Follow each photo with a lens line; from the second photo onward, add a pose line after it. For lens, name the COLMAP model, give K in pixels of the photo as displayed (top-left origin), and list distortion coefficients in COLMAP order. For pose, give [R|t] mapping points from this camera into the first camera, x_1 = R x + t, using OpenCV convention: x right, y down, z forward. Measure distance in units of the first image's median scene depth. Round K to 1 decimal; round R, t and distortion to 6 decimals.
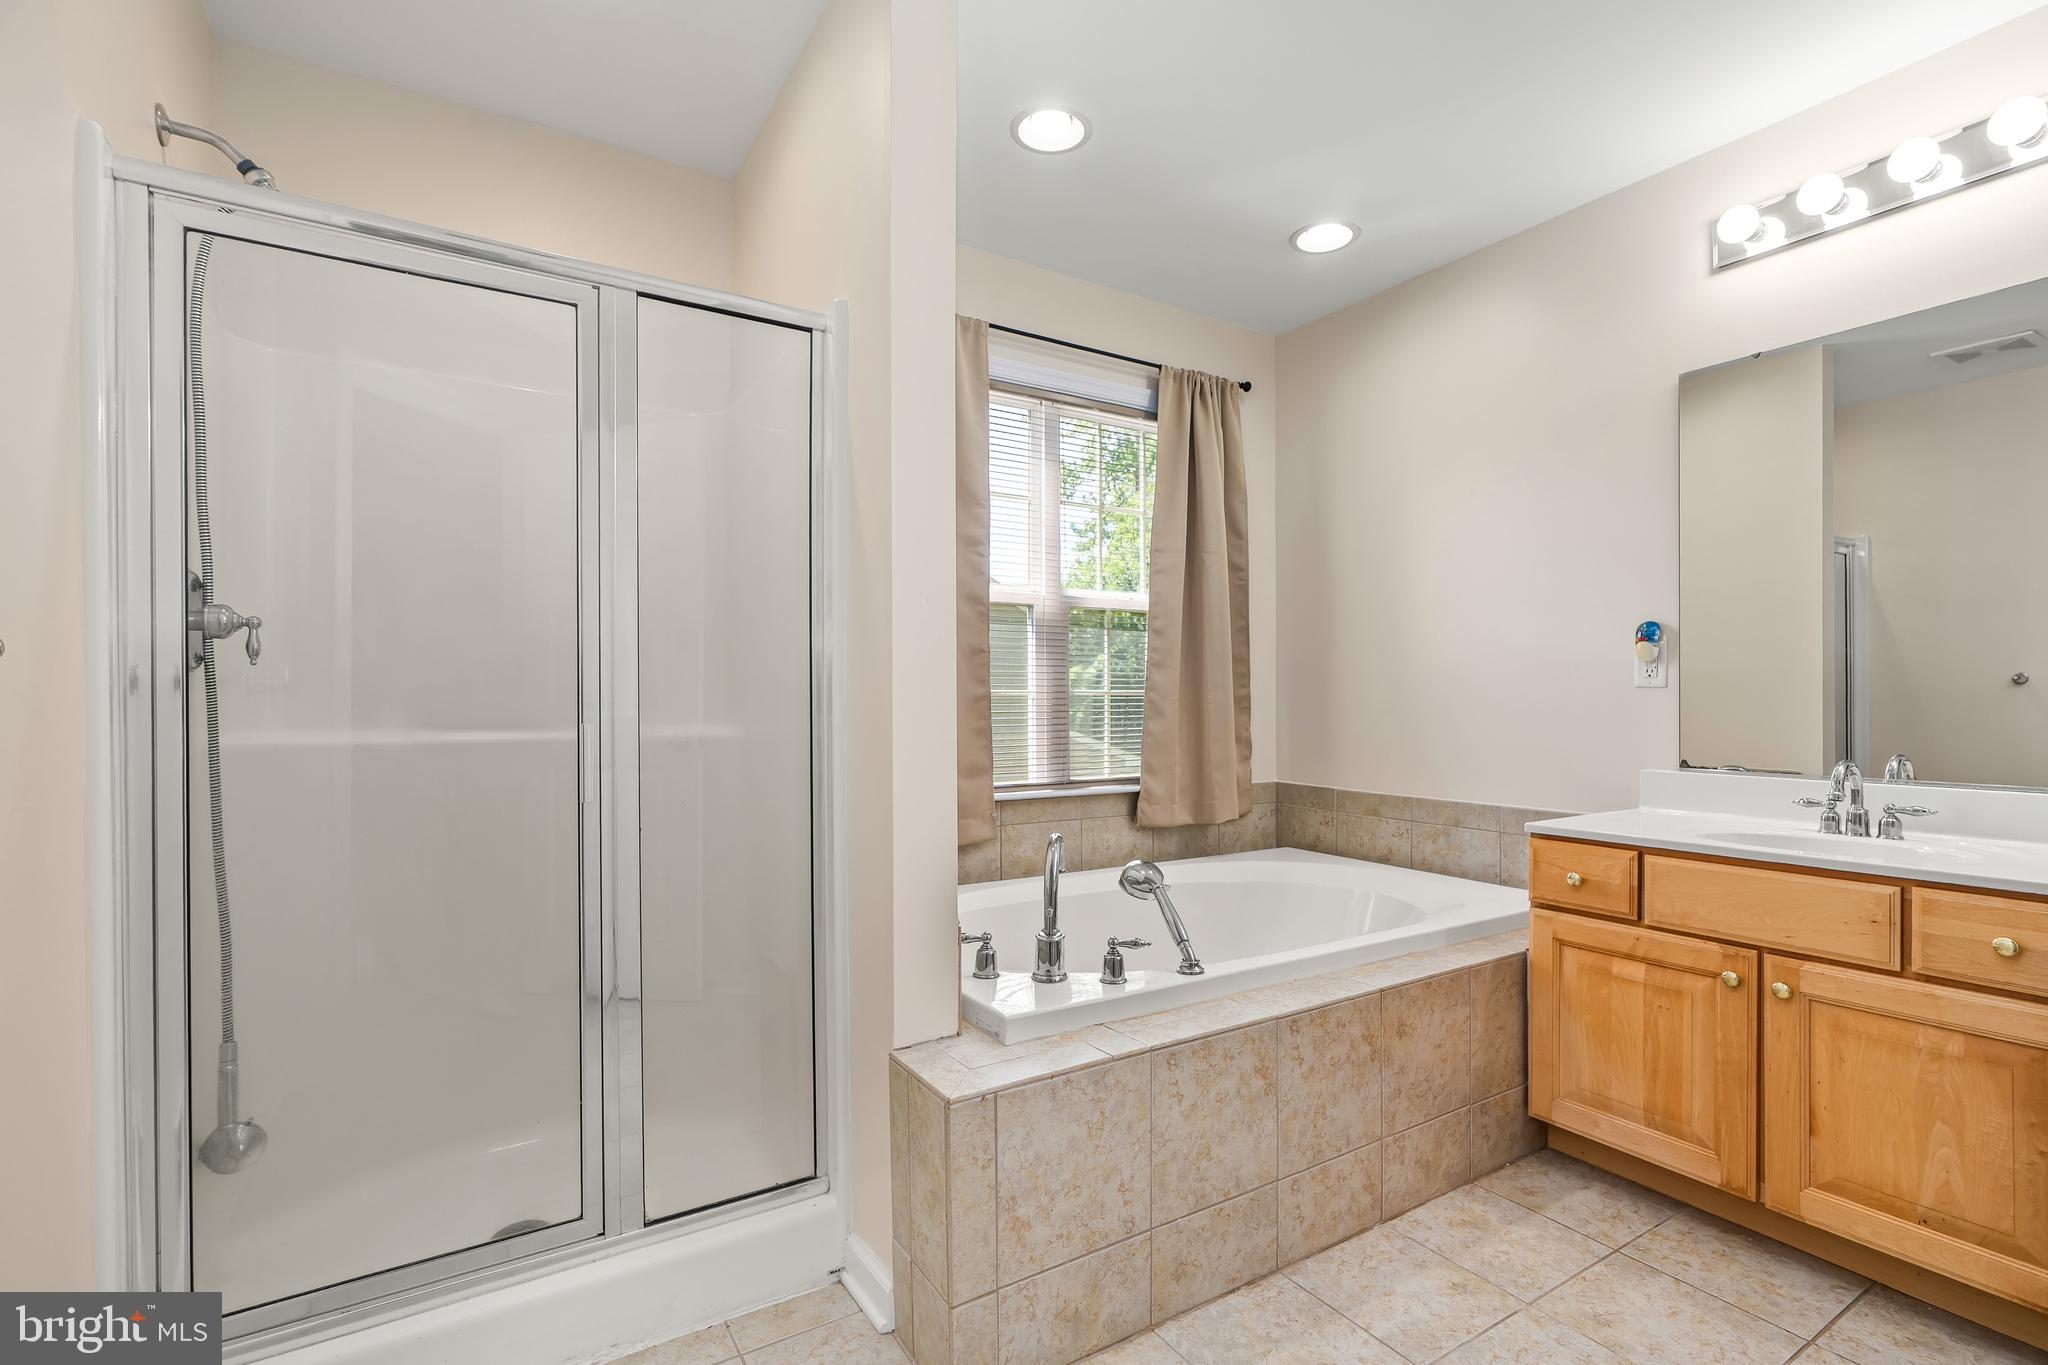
lens RADIAL K [[933.7, 0, 1019.7], [0, 933.7, 688.8], [0, 0, 1]] dist [-0.013252, 0.004146]
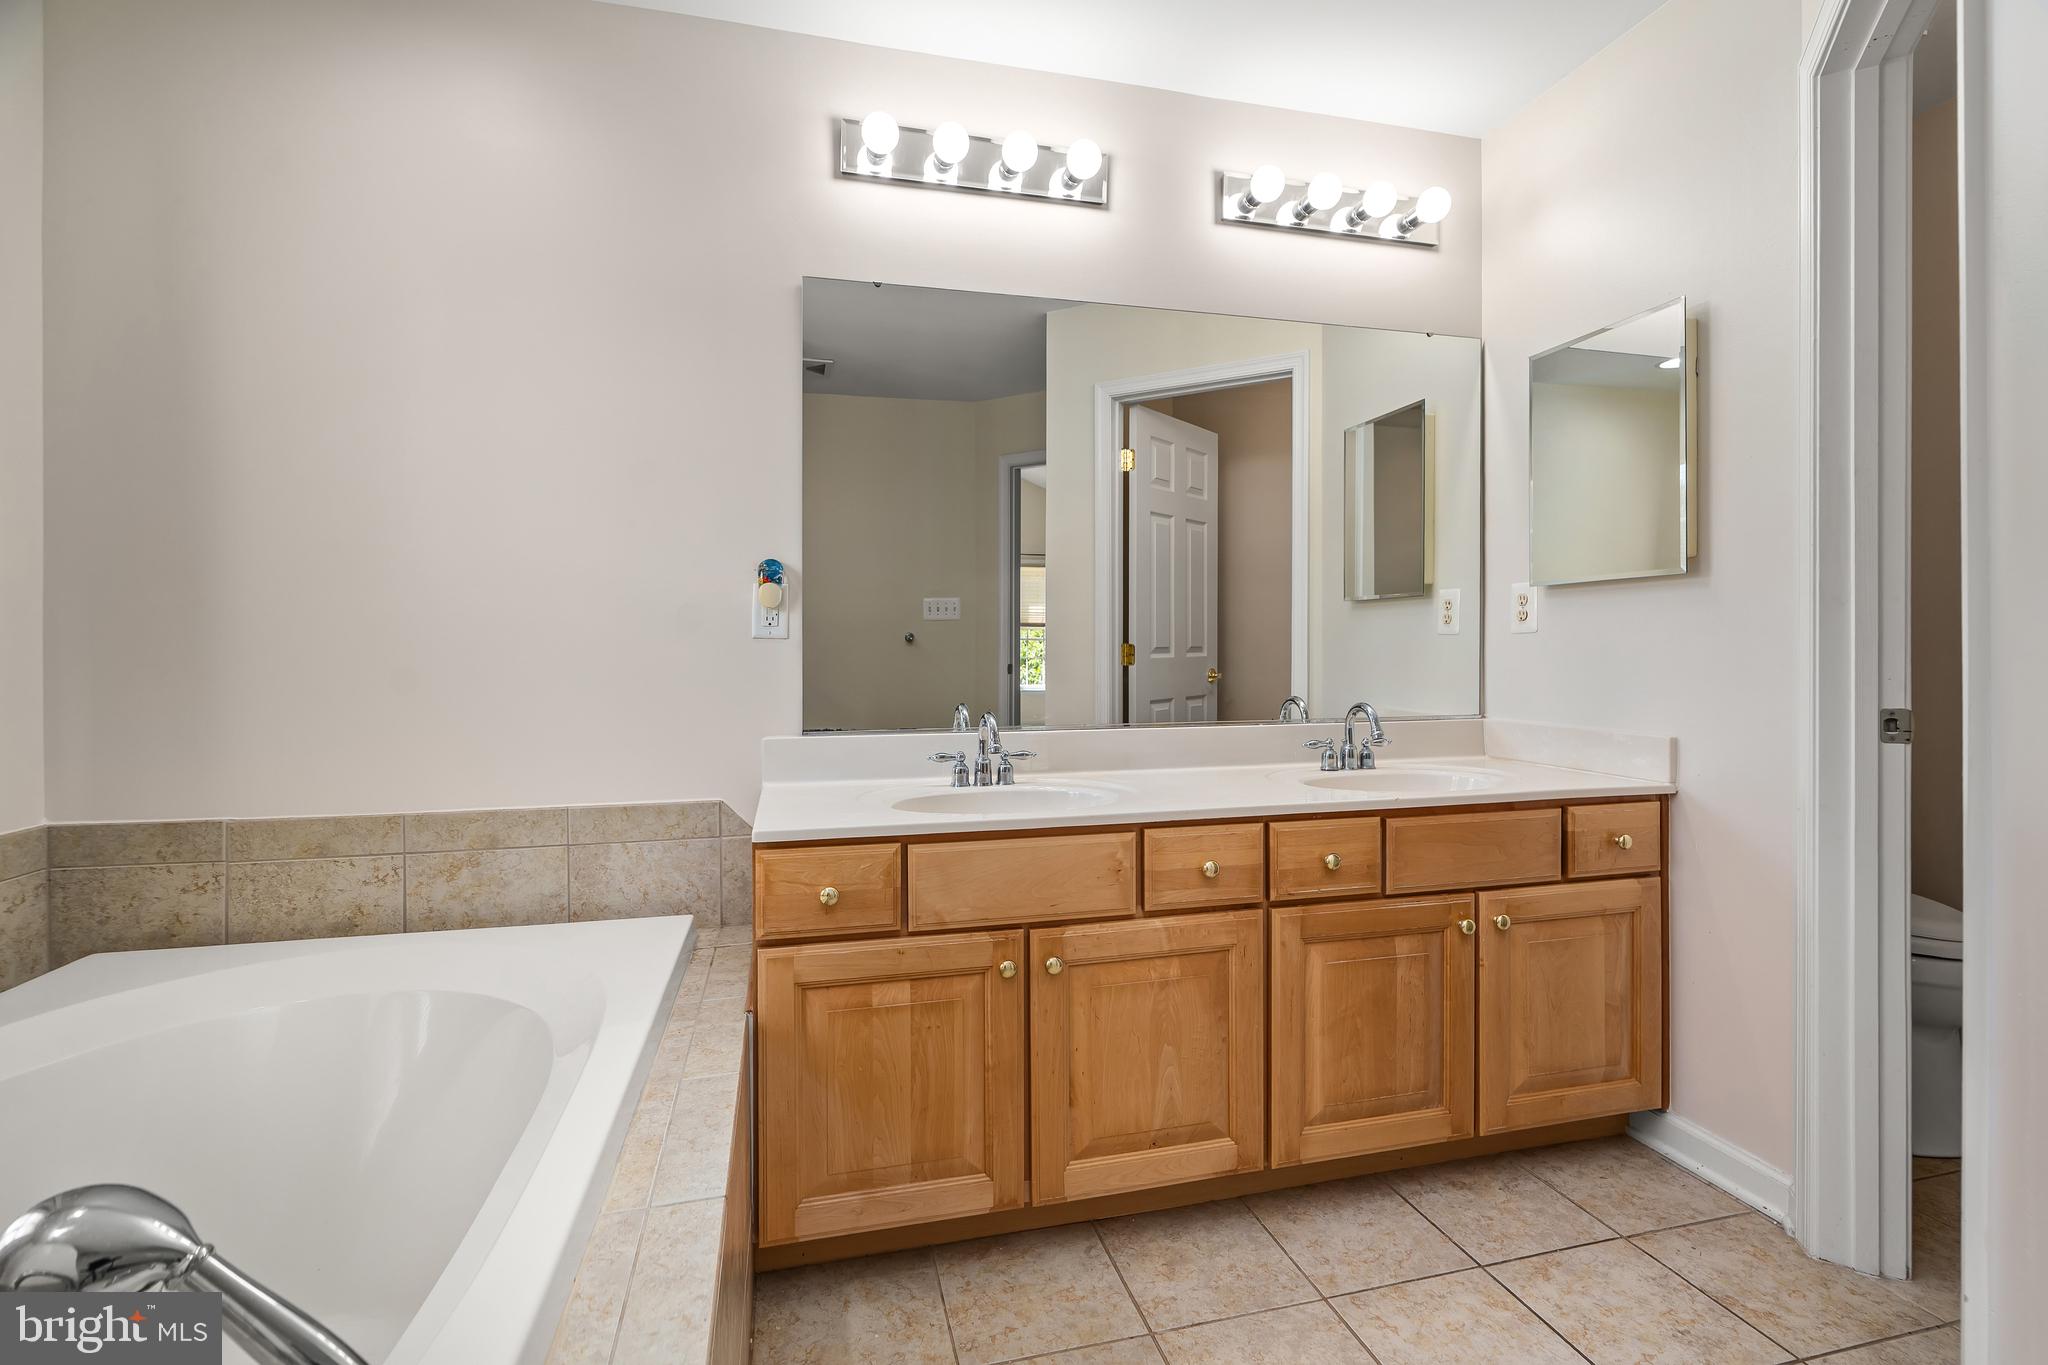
lens RADIAL K [[933.7, 0, 1036.7], [0, 933.7, 656.1], [0, 0, 1]] dist [-0.013252, 0.004146]
pose [[0.303889, -0.005943, 0.952689, -0.056116], [-0.001536, 0.999976, 0.006728, 0.010243], [-0.952706, -0.003507, 0.303872, 0.646924]]
